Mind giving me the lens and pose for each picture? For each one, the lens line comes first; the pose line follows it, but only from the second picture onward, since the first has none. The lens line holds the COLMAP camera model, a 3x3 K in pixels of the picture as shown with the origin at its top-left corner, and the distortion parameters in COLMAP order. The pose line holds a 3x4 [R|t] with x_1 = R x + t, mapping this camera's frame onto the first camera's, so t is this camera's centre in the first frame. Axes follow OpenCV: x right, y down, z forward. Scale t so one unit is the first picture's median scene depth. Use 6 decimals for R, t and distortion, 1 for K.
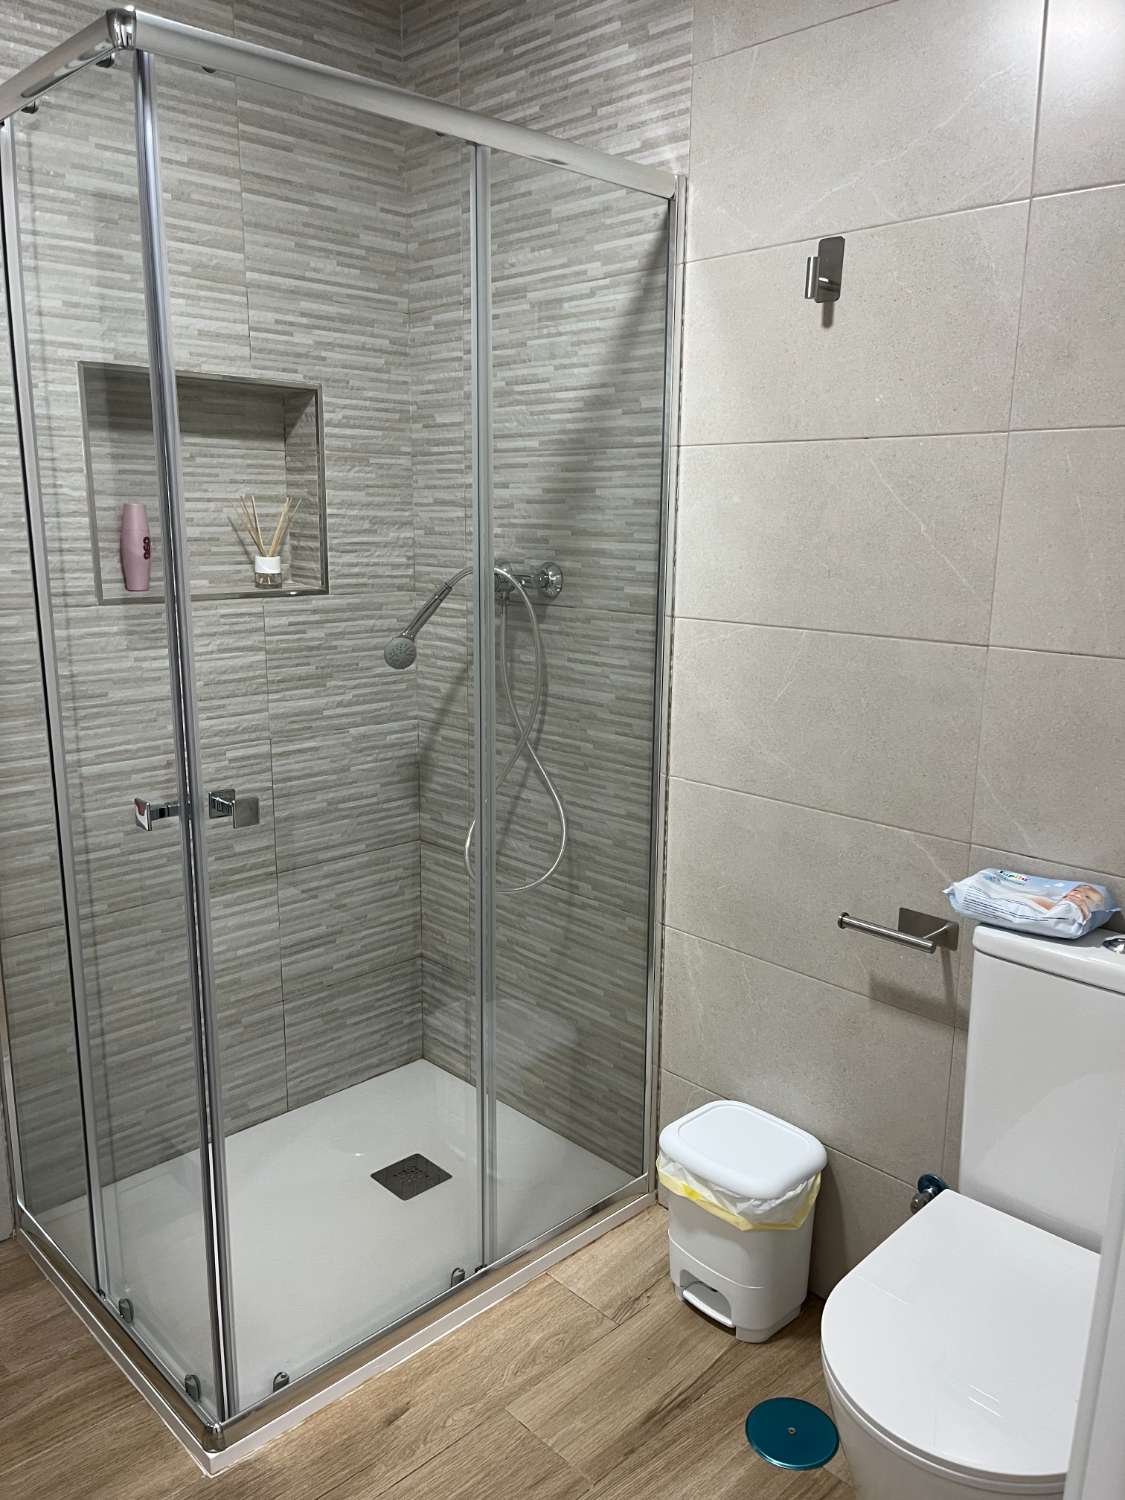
lens RADIAL K [[1132.9, 0, 564.4], [0, 1132.9, 758.4], [0, 0, 1]] dist [0.067507, -0.091065]
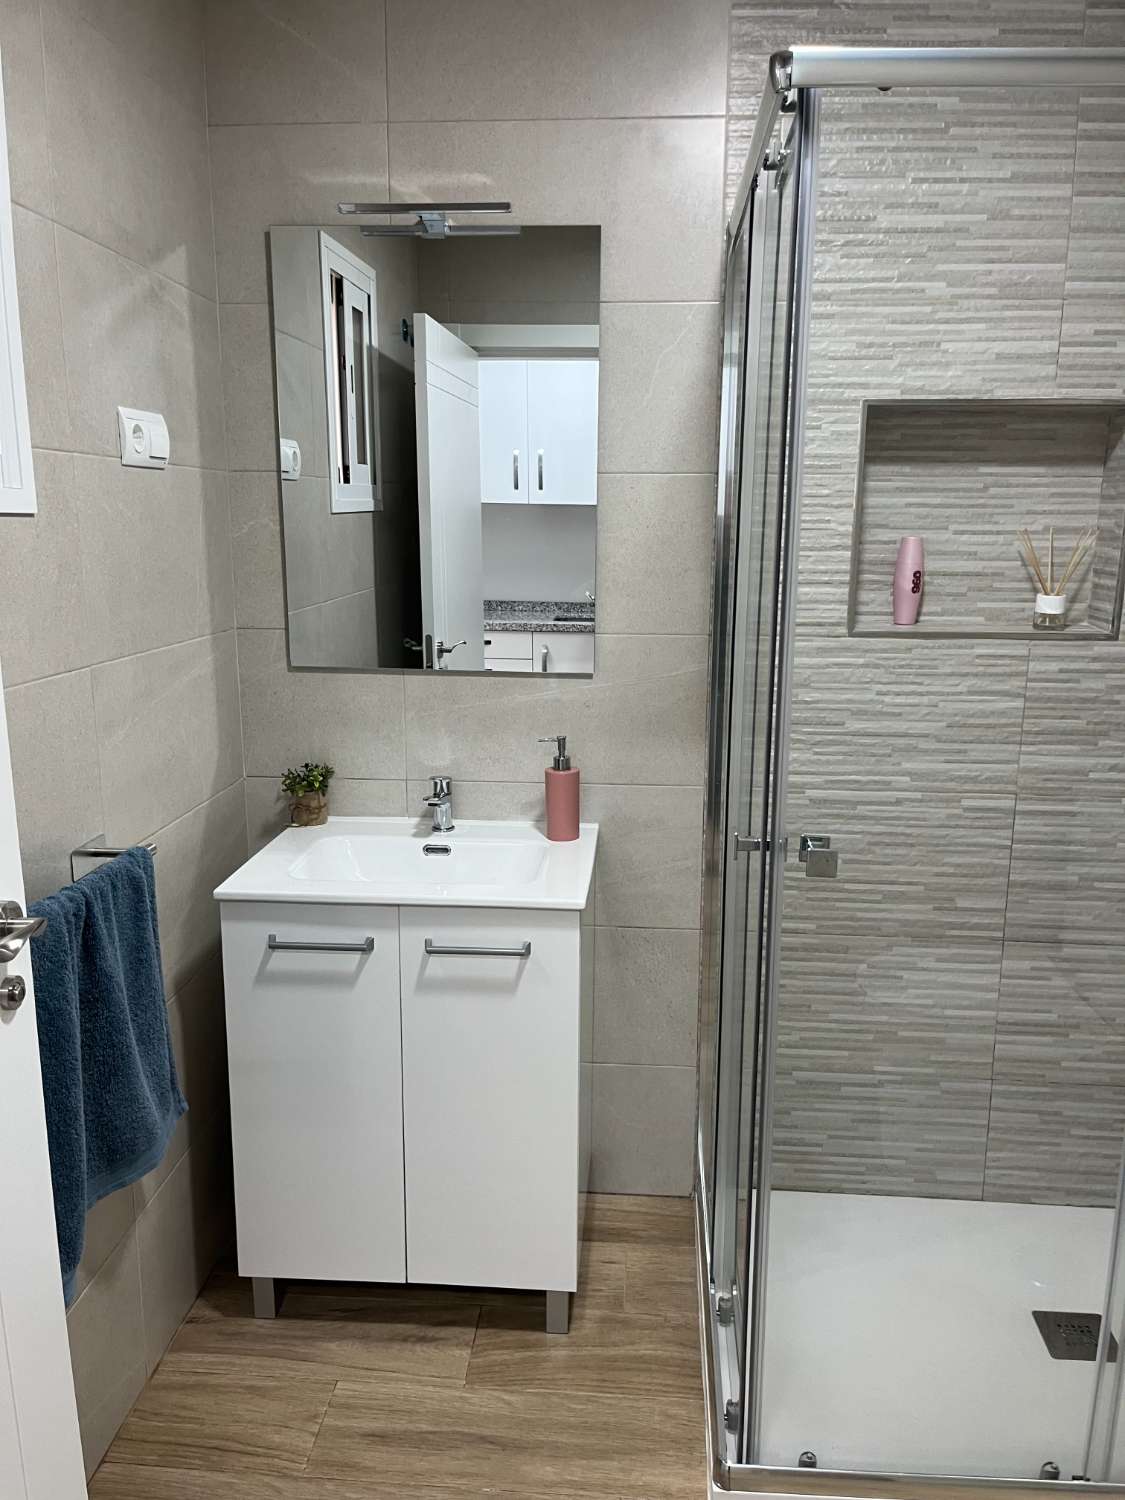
lens RADIAL K [[1132.9, 0, 575.2], [0, 1132.9, 762.1], [0, 0, 1]] dist [0.067507, -0.091065]
pose [[0.668520, 0.149942, -0.728422, 0.181717], [-0.162751, 0.985219, 0.053436, -0.036666], [0.725667, 0.082828, 0.683042, 0.130522]]
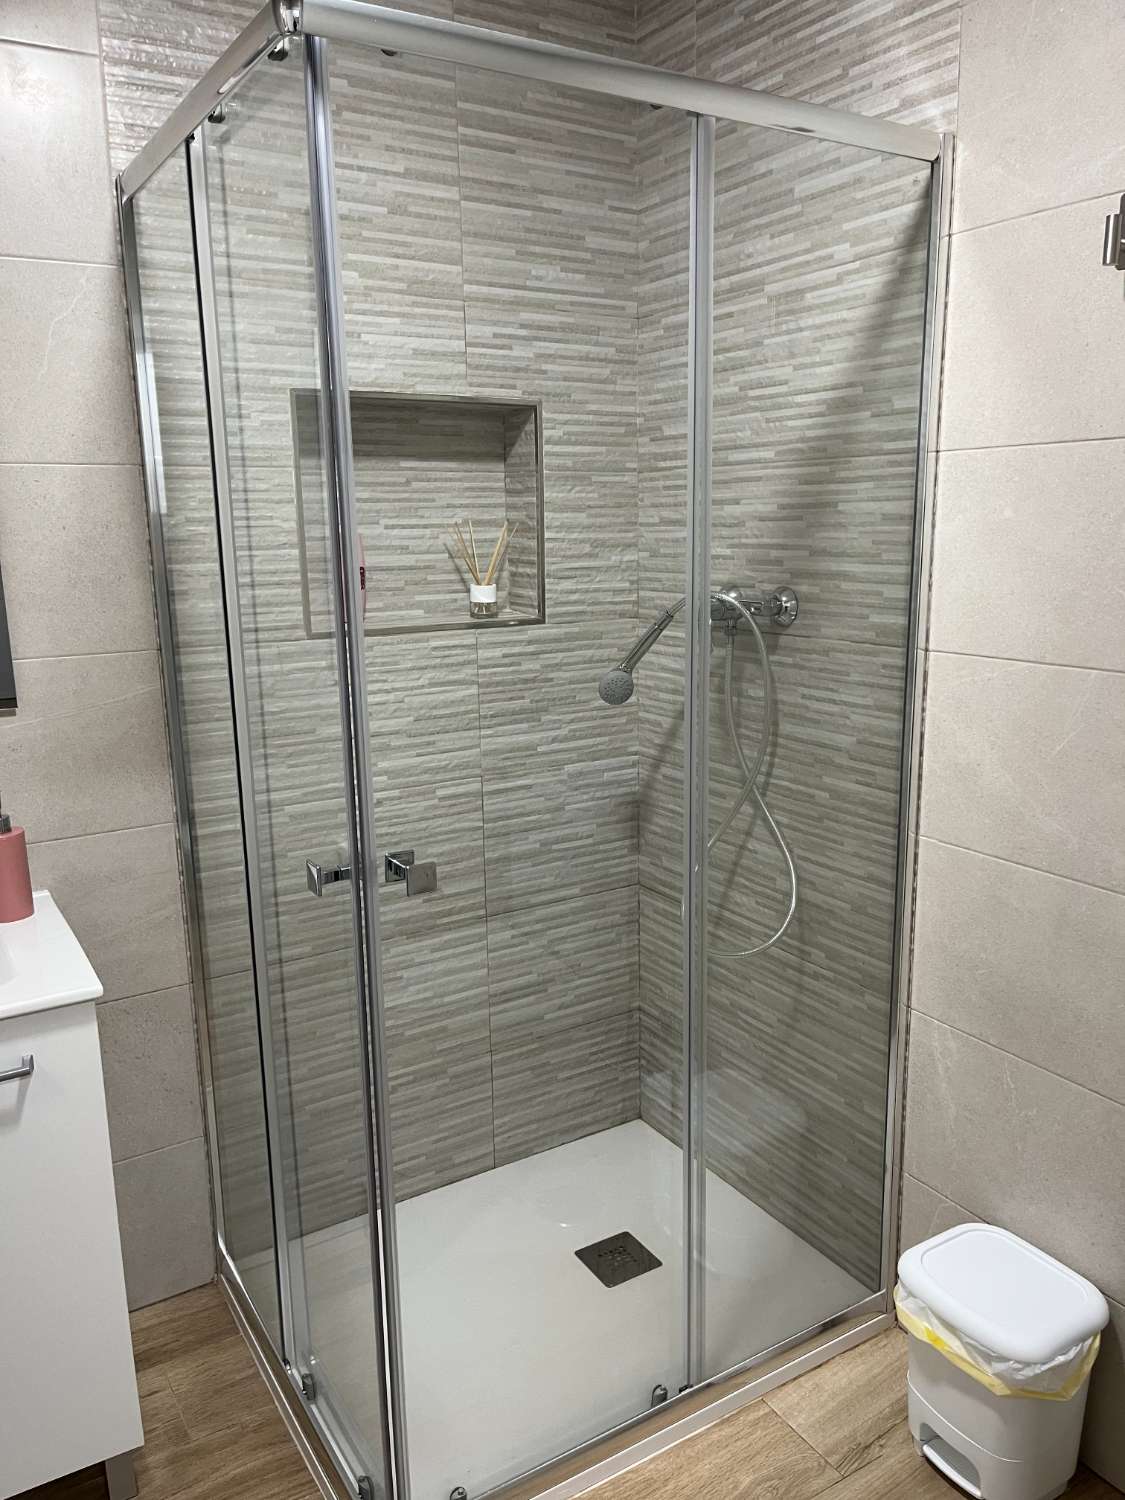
lens RADIAL K [[1132.9, 0, 576.3], [0, 1132.9, 761.1], [0, 0, 1]] dist [0.067507, -0.091065]
pose [[0.977543, 0.020124, -0.209771, 0.018337], [-0.020916, 0.999780, -0.001559, -0.032791], [0.209694, 0.005911, 0.977749, 0.101069]]
